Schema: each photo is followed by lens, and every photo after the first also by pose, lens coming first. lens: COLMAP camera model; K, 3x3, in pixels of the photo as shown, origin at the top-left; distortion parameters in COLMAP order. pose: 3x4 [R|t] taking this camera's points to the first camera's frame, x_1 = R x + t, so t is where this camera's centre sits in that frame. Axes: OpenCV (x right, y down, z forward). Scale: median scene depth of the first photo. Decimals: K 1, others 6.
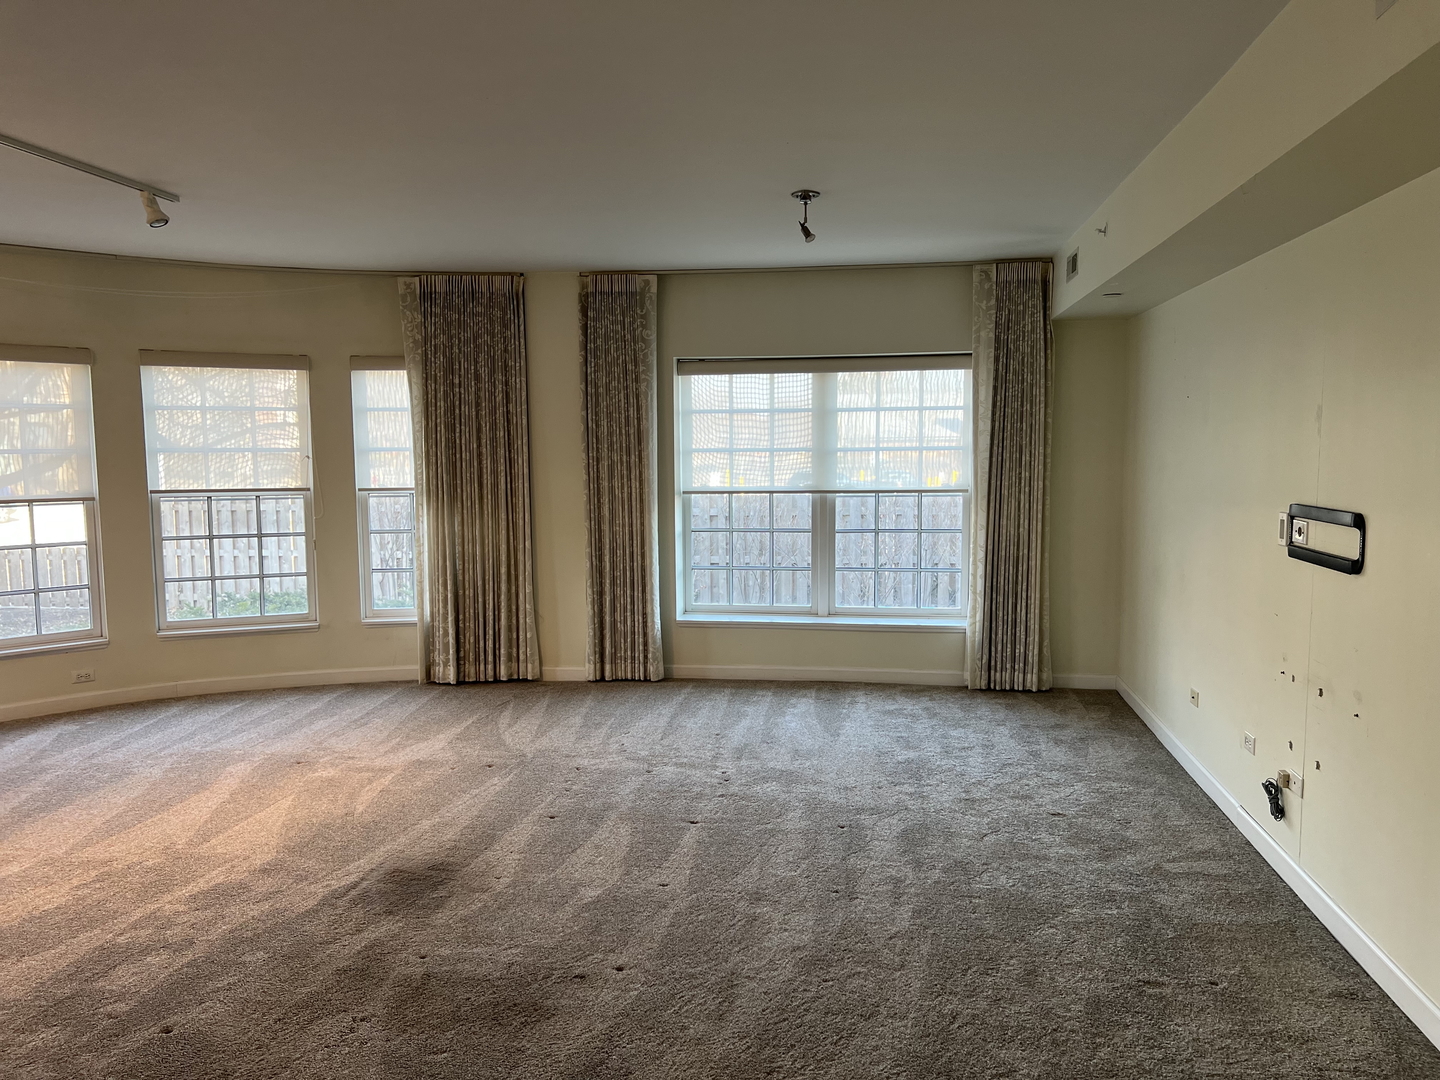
lens RADIAL K [[1087.1, 0, 724.5], [0, 1087.1, 553.8], [0, 0, 1]] dist [0.070156, -0.084024]
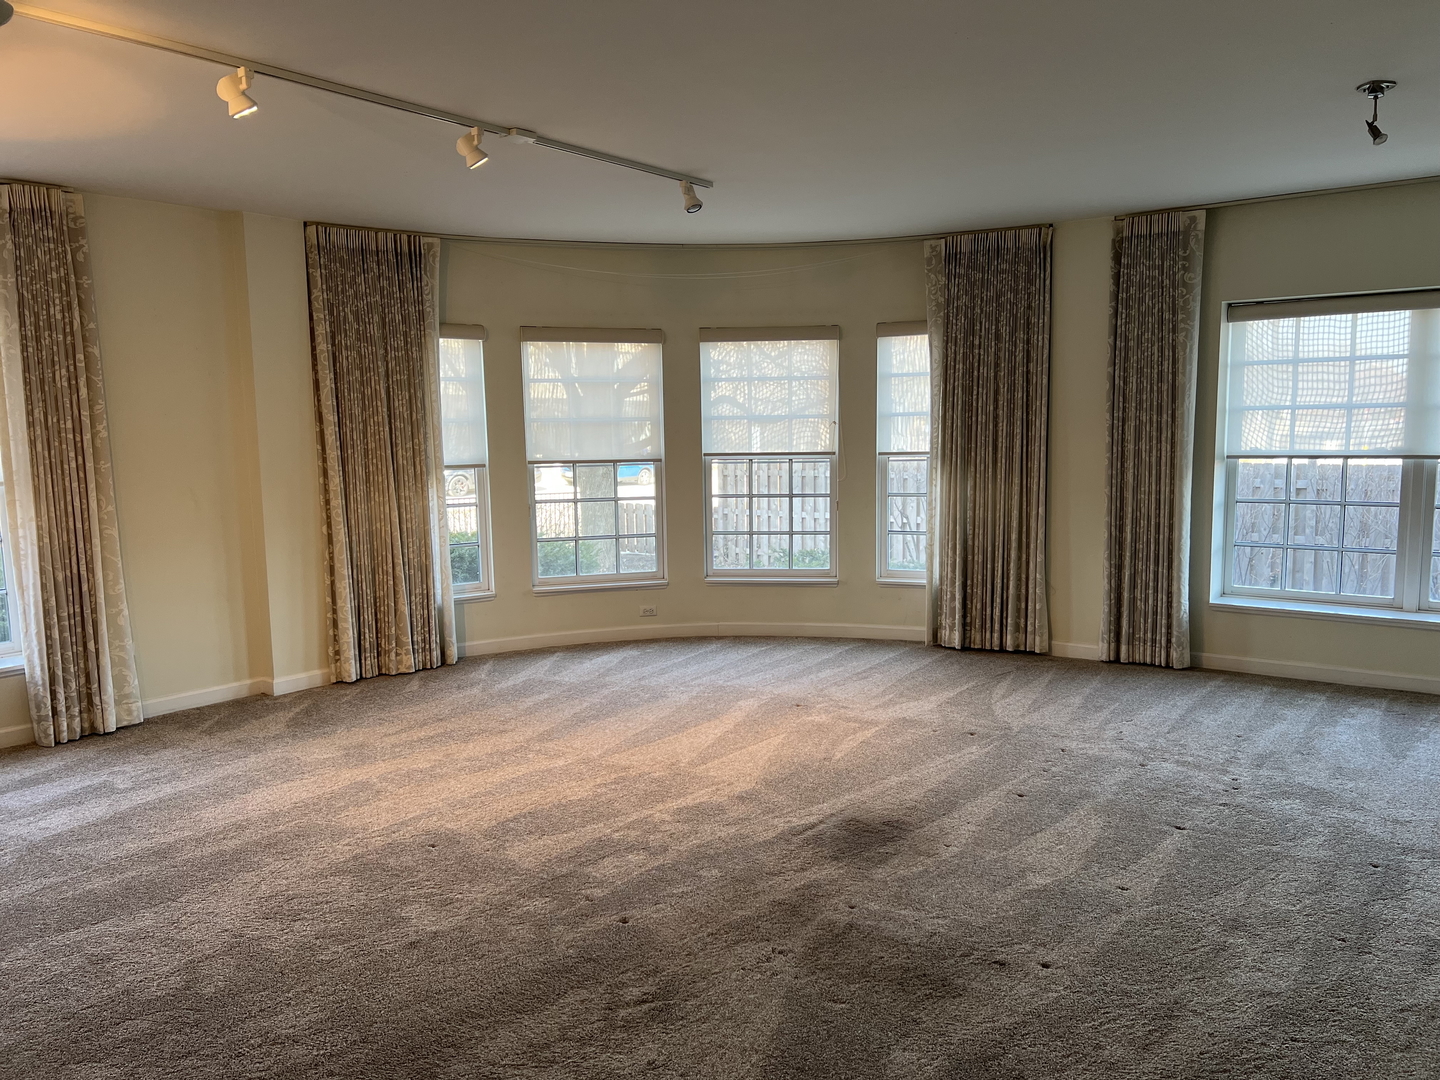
lens RADIAL K [[1087.1, 0, 722.4], [0, 1087.1, 551.2], [0, 0, 1]] dist [0.070156, -0.084024]
pose [[0.869245, 0.050247, -0.491822, 0.061849], [-0.038612, 0.998683, 0.033789, 0.006253], [0.492872, -0.010380, 0.870040, 0.040383]]
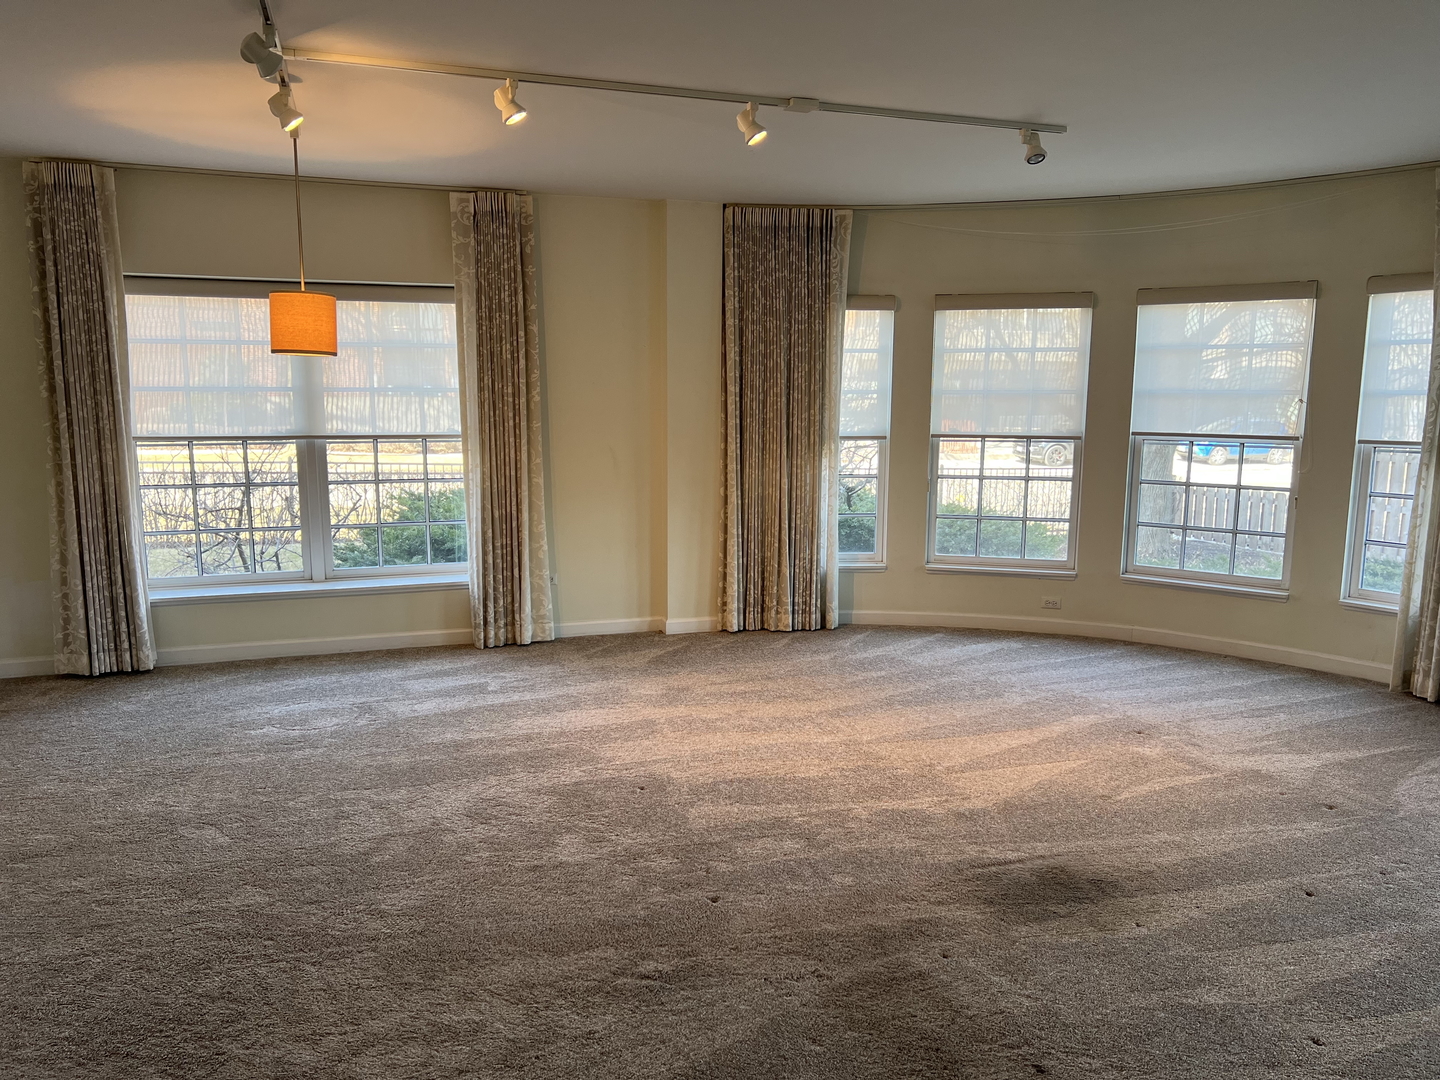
lens RADIAL K [[1087.1, 0, 717.4], [0, 1087.1, 553.3], [0, 0, 1]] dist [0.070156, -0.084024]
pose [[0.464864, 0.137825, -0.874589, 0.227841], [-0.097402, 0.989775, 0.104206, -0.019374], [0.880008, 0.036745, 0.473535, 0.244812]]
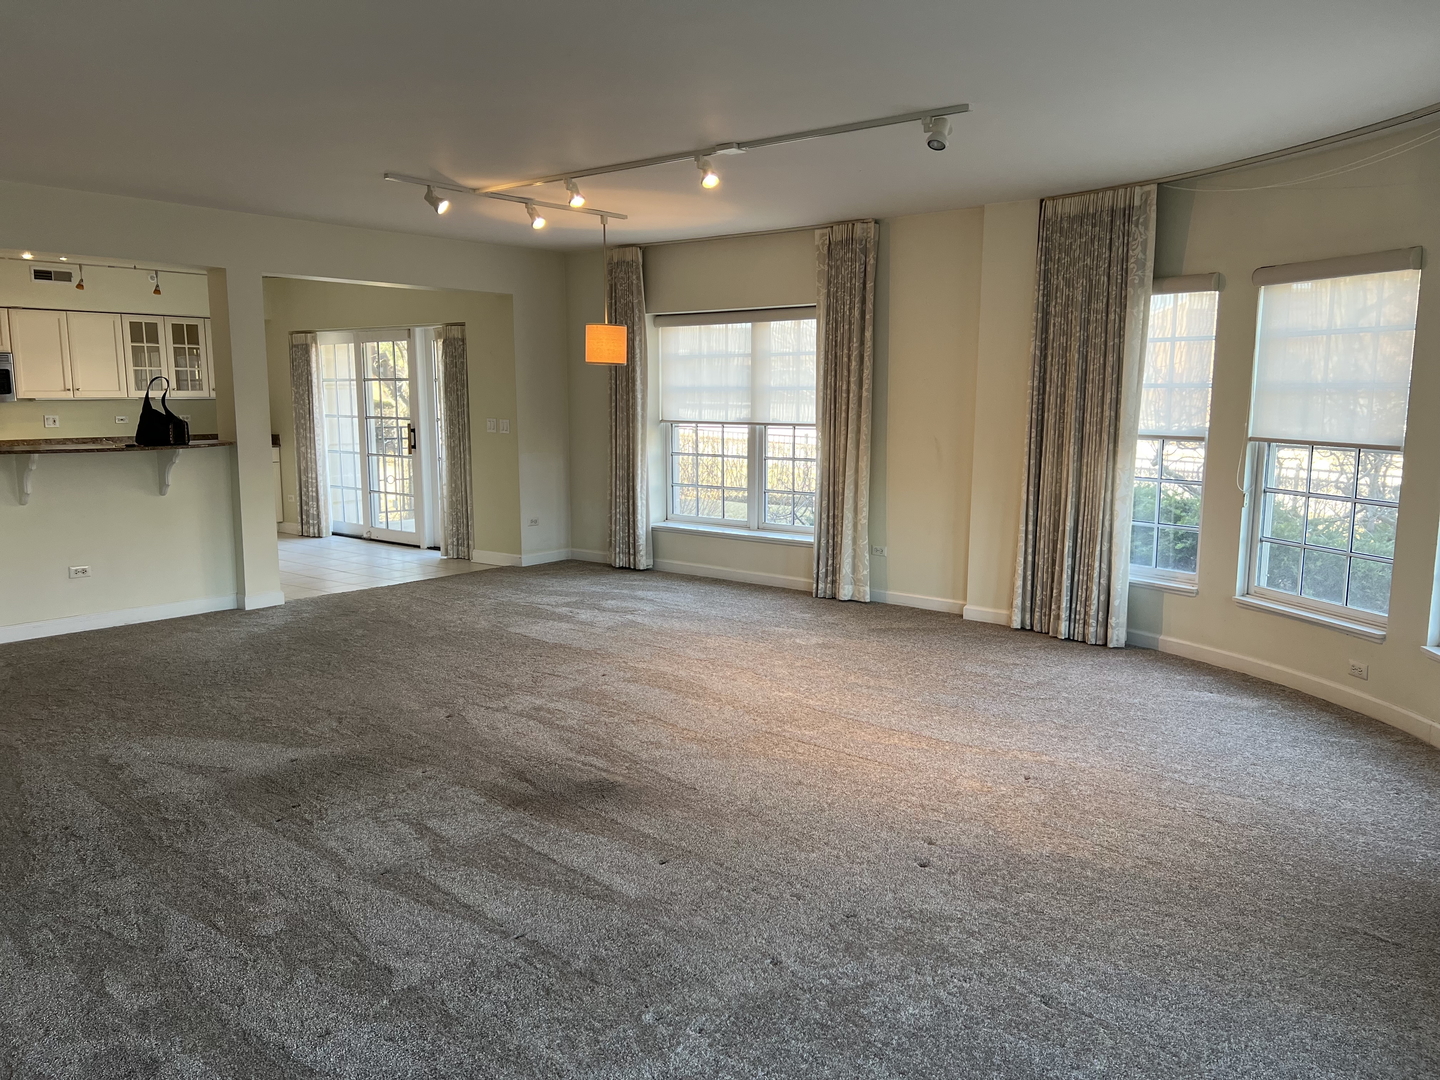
lens RADIAL K [[1087.1, 0, 714.6], [0, 1087.1, 542.2], [0, 0, 1]] dist [0.070156, -0.084024]
pose [[-0.505291, 0.126839, -0.853576, 0.382022], [-0.086891, 0.976634, 0.196562, -0.113012], [0.858563, 0.173489, -0.482463, 1.146671]]
